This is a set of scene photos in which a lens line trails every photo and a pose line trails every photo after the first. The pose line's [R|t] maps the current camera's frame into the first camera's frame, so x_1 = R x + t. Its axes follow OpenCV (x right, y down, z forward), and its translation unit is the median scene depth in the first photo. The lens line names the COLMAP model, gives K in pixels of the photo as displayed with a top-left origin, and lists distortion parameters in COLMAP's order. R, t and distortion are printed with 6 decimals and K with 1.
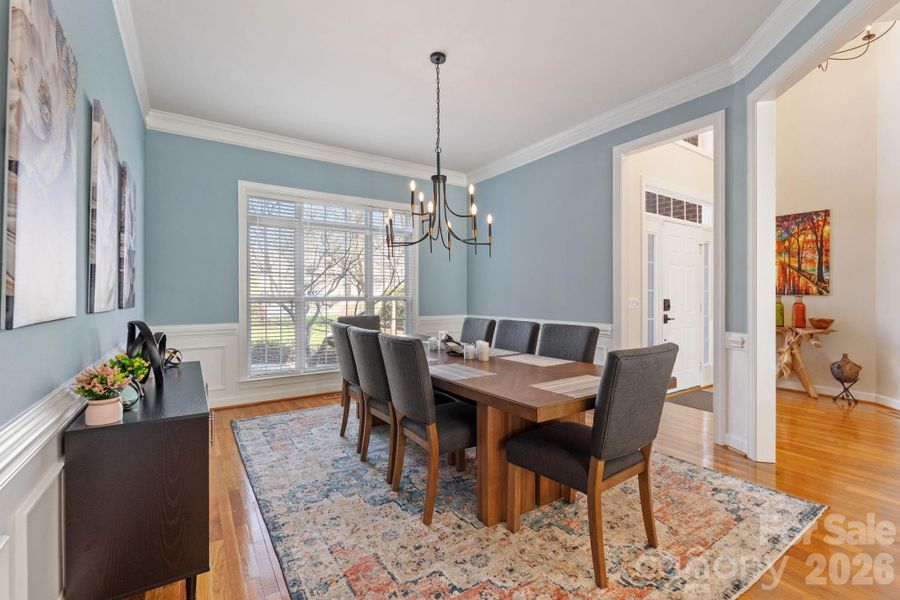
lens RADIAL K [[398.7, 0, 446.4], [0, 398.7, 298.7], [0, 0, 1]] dist [-0.004275, -0.000630]
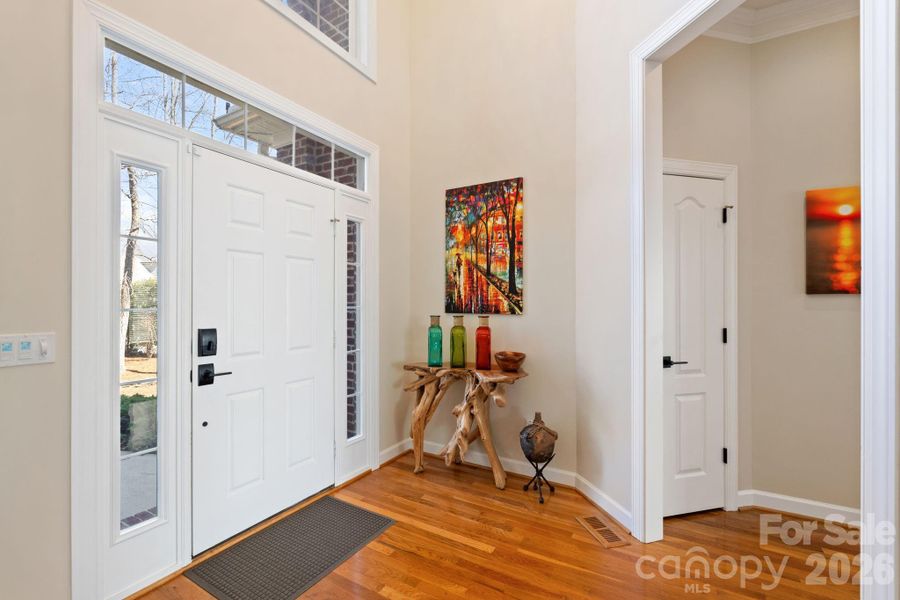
lens RADIAL K [[398.7, 0, 450.7], [0, 398.7, 302.5], [0, 0, 1]] dist [-0.004275, -0.000630]
pose [[0.887338, 0.004851, 0.461094, 0.568852], [-0.001179, 0.999965, -0.008251, -0.022250], [-0.461118, 0.006778, 0.887313, 0.489775]]
